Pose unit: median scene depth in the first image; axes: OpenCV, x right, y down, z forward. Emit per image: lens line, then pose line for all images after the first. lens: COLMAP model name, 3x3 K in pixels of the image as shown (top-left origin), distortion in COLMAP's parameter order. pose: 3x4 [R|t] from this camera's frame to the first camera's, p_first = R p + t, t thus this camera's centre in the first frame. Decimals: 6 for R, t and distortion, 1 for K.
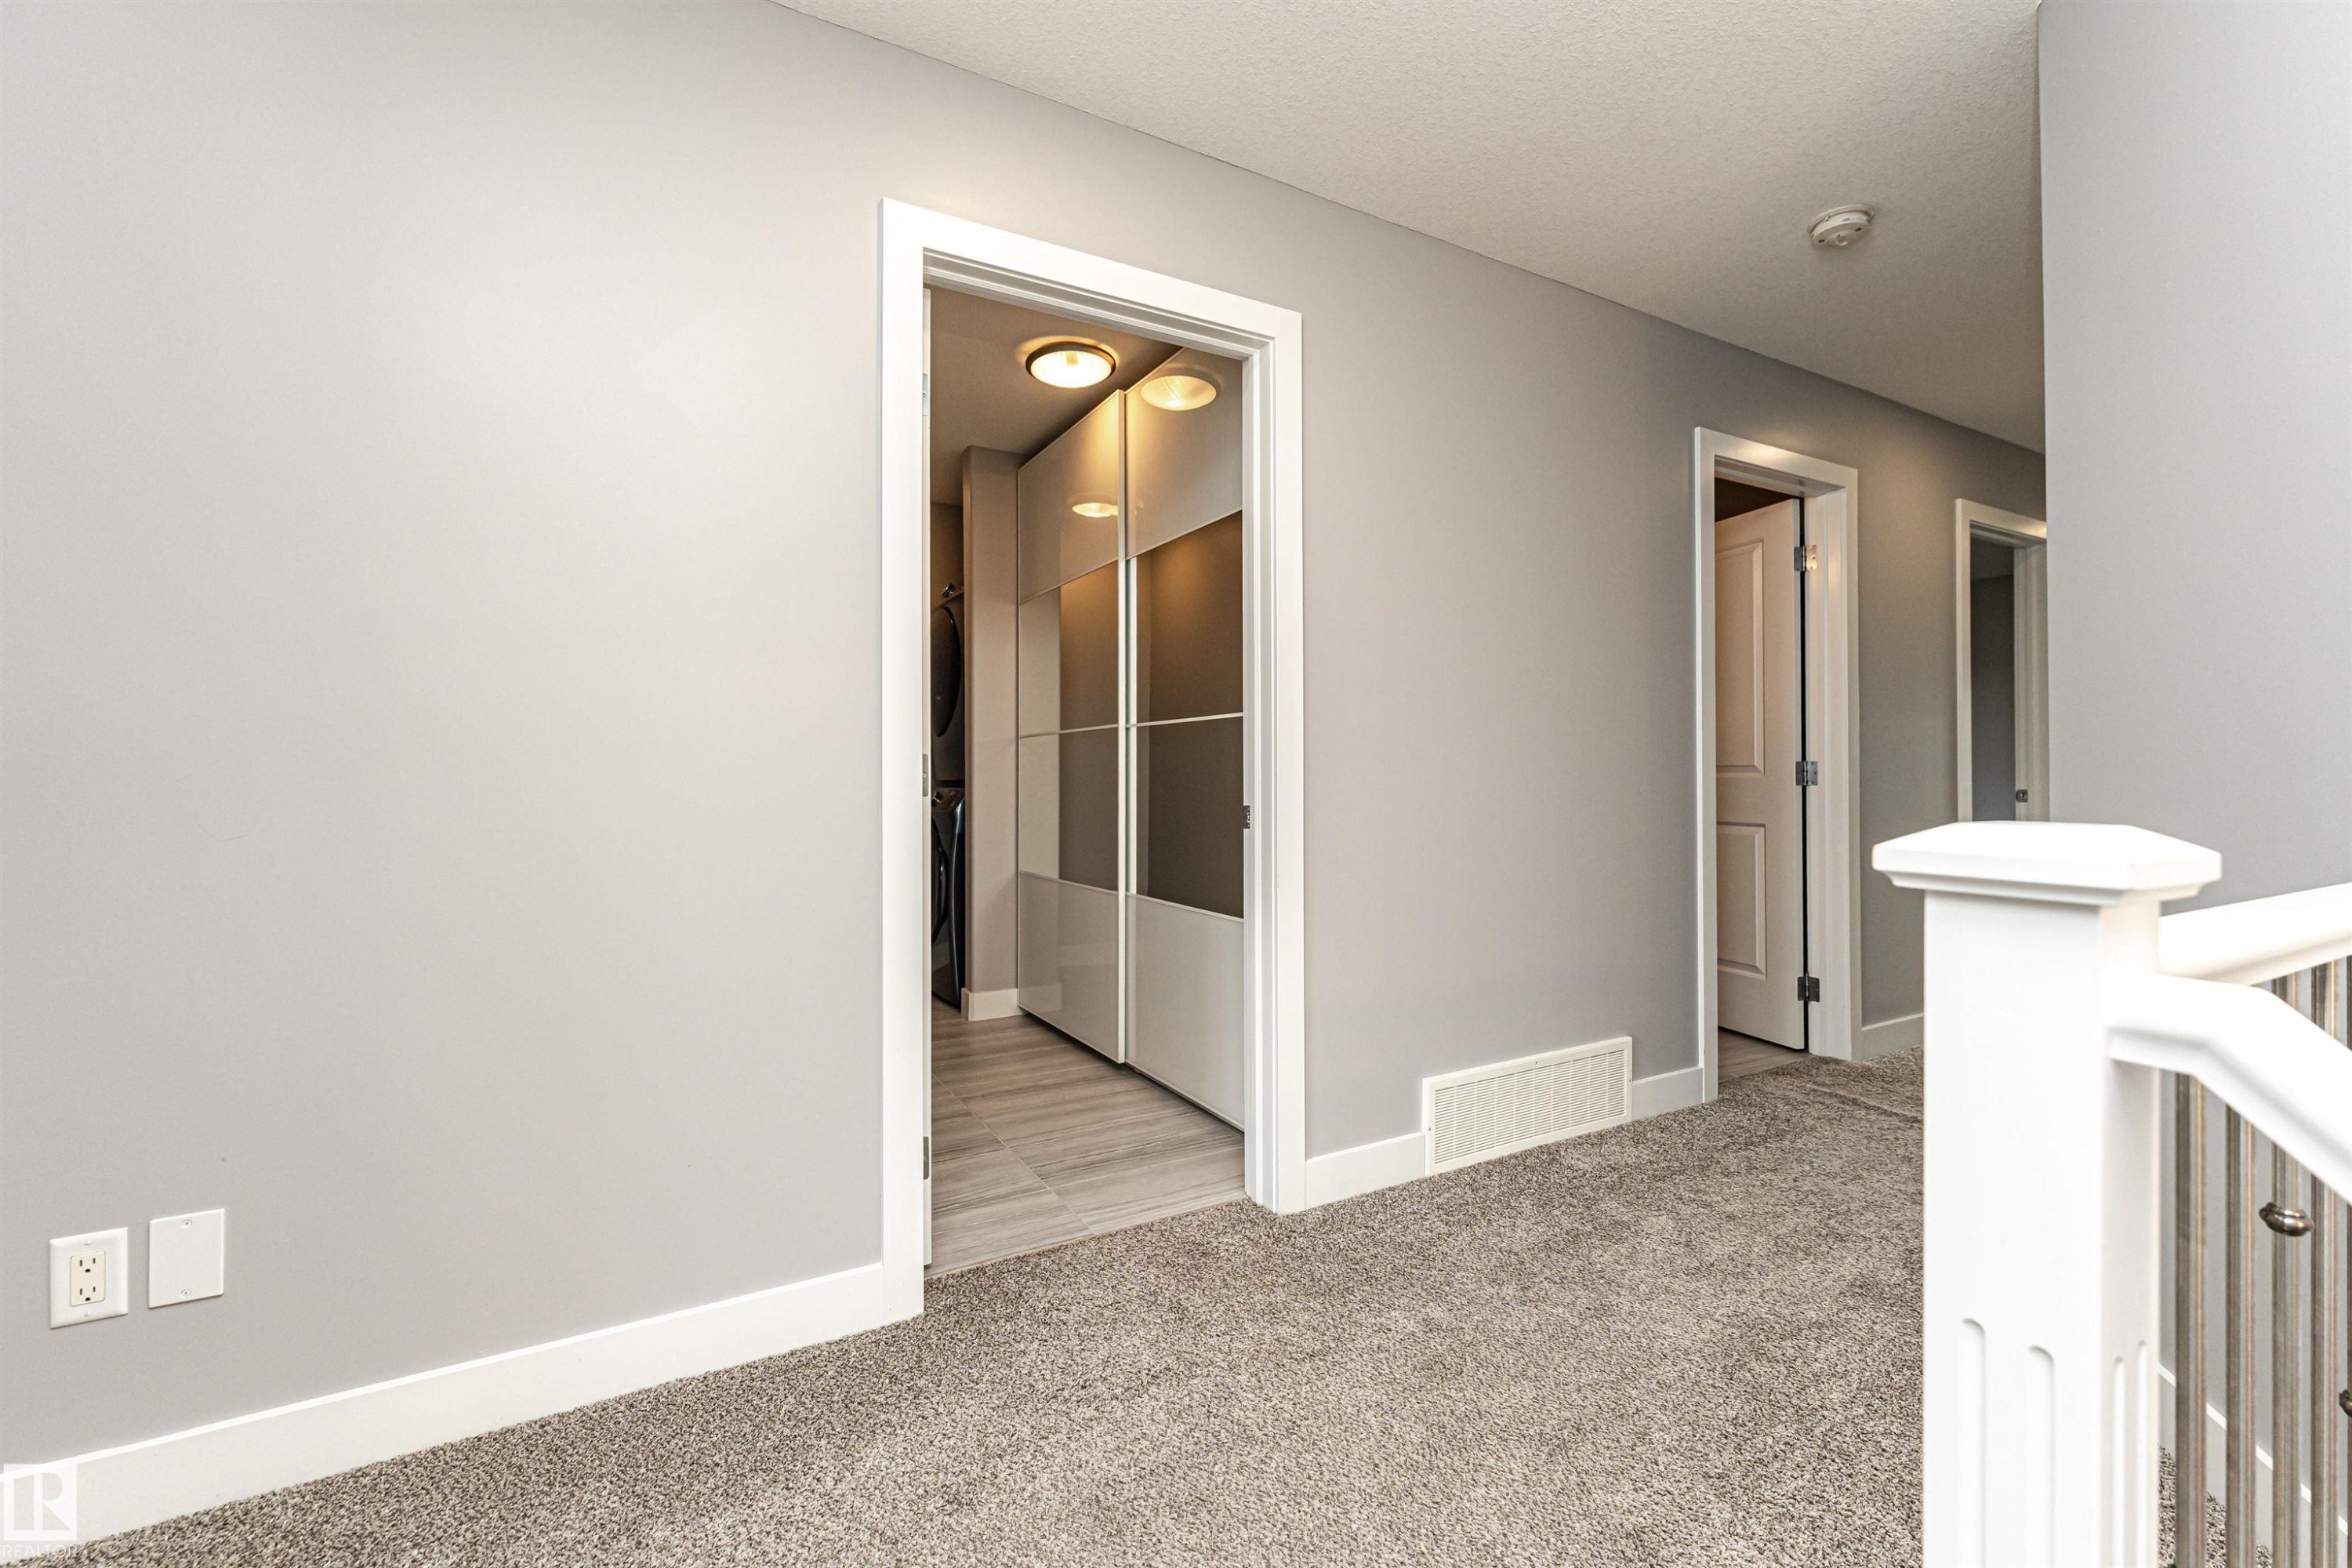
lens RADIAL K [[969.7, 0, 1190.8], [0, 969.7, 784.5], [0, 0, 1]] dist [-0.000355, -0.000180]
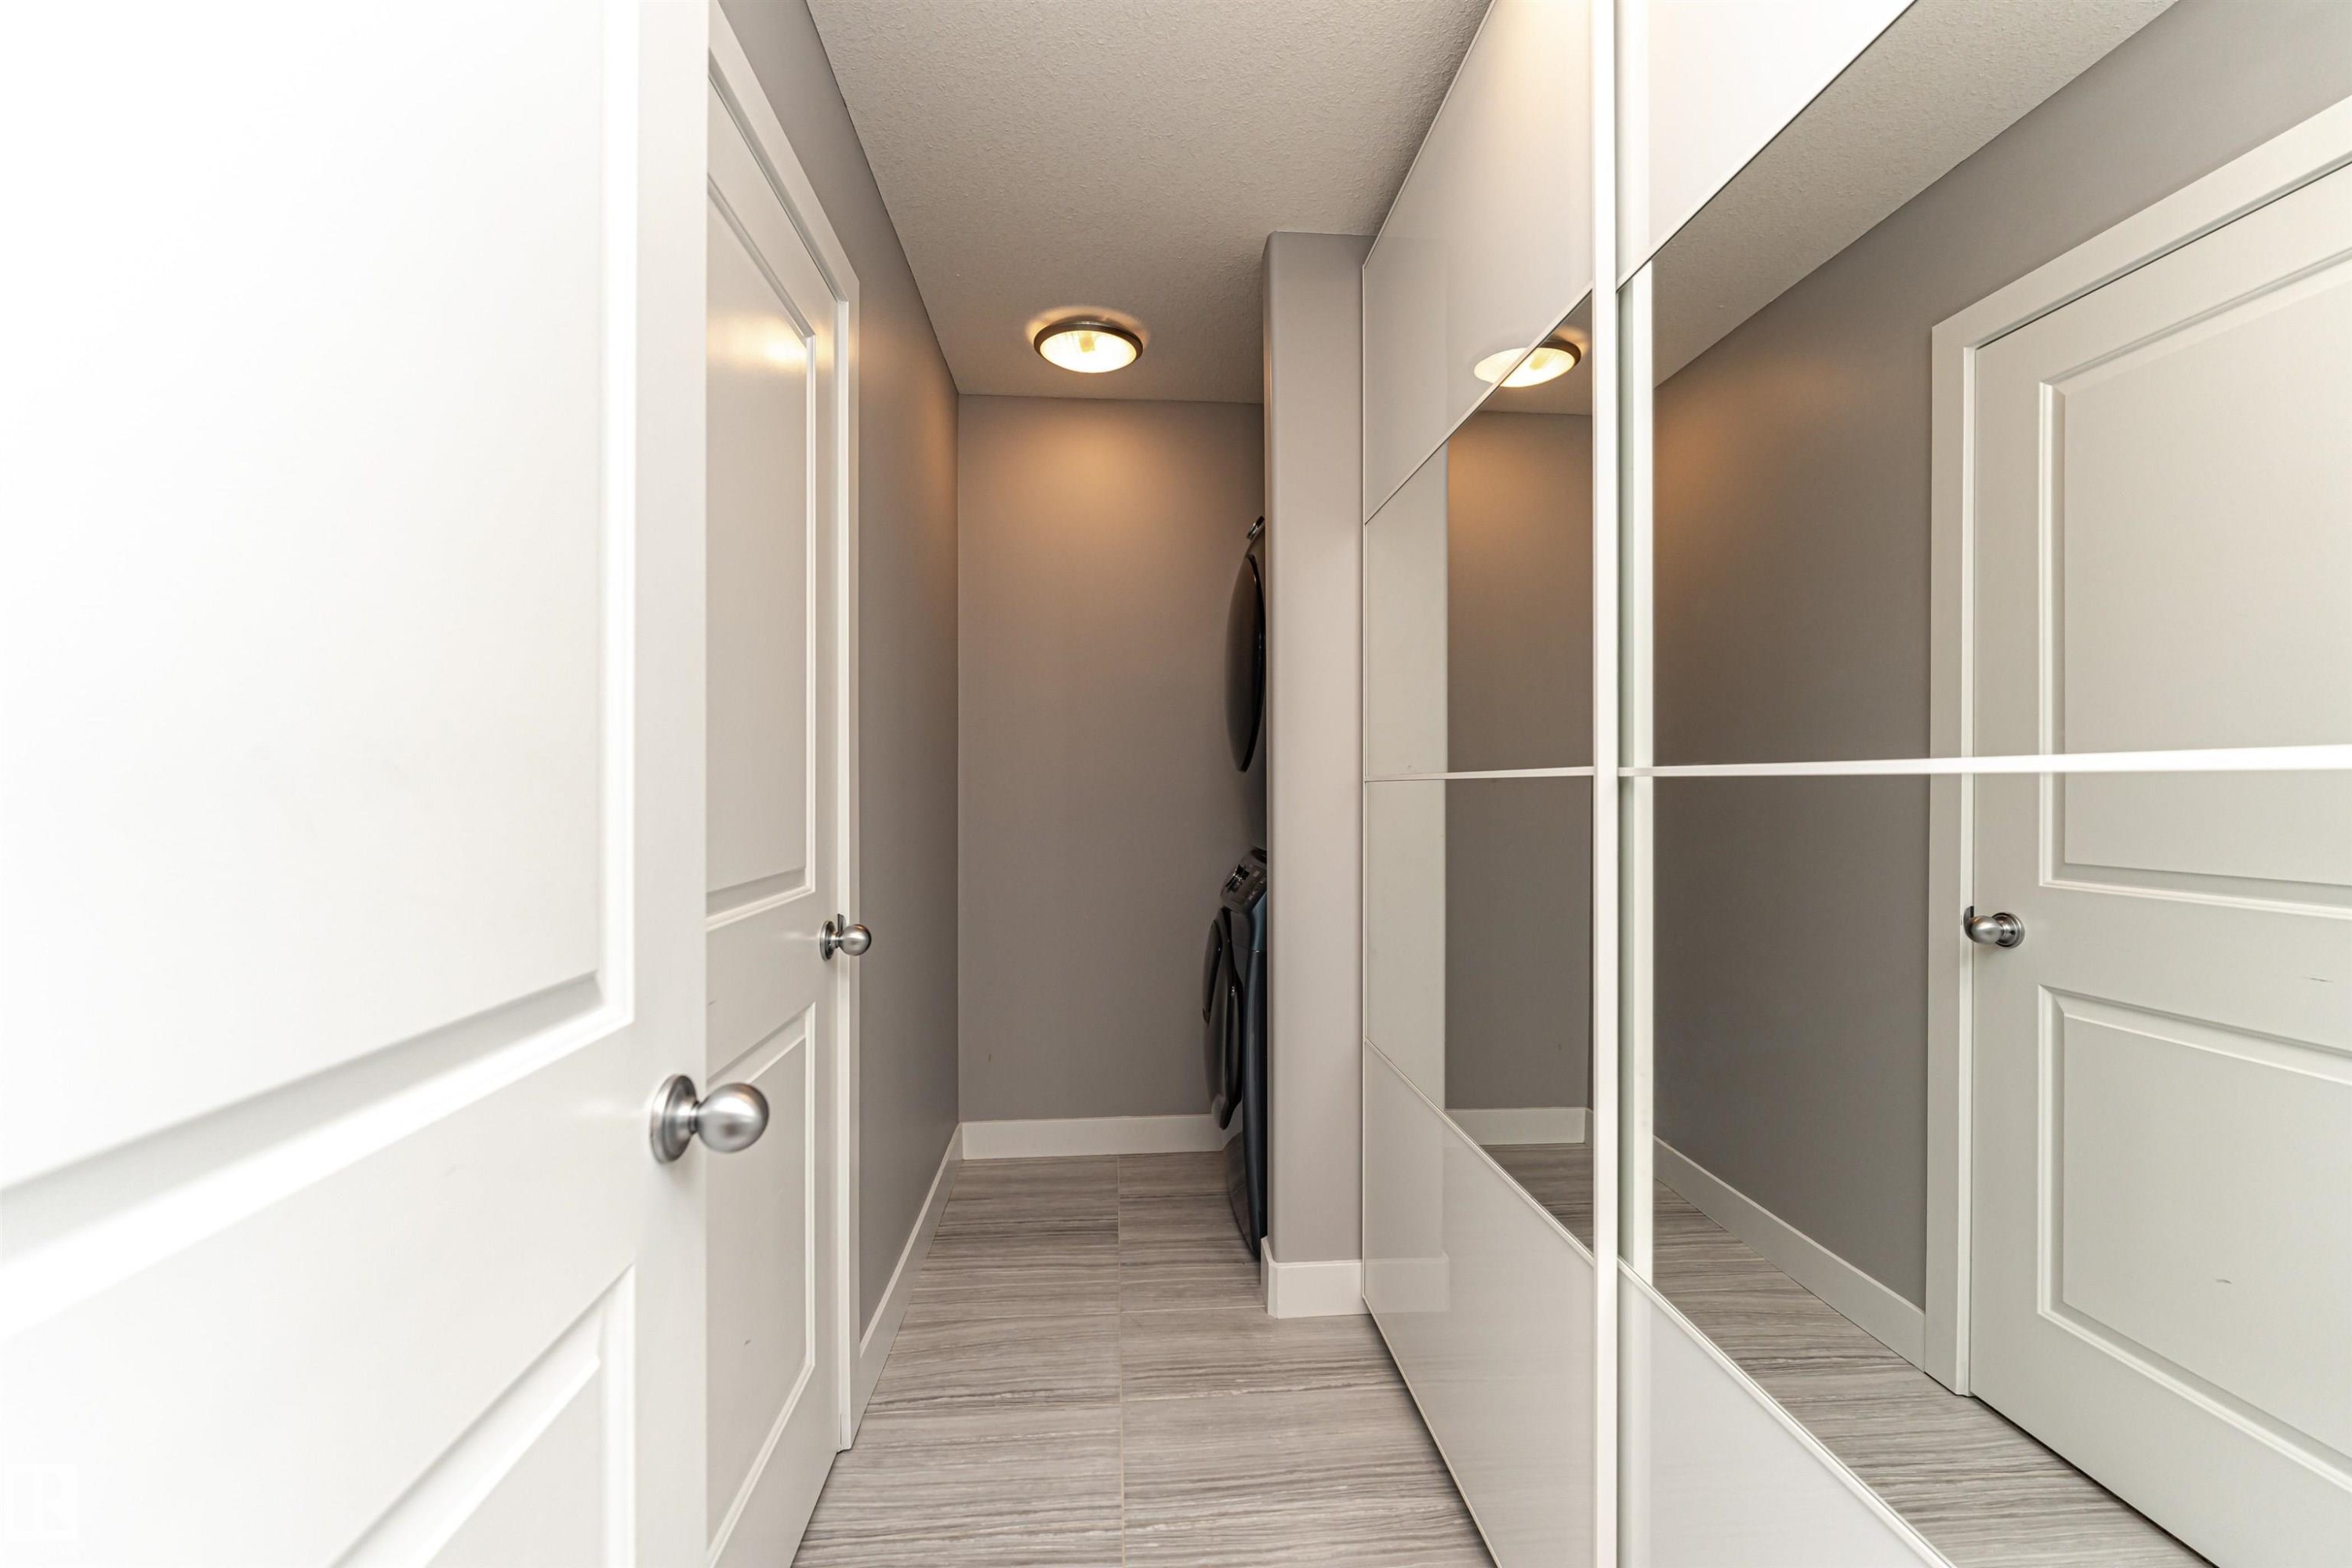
lens RADIAL K [[969.7, 0, 1190.8], [0, 969.7, 784.5], [0, 0, 1]] dist [-0.000355, -0.000180]
pose [[0.912231, 0.000027, -0.409676, -0.060522], [-0.006284, 0.999883, -0.013927, -0.049160], [0.409628, 0.015279, 0.912125, 0.603688]]
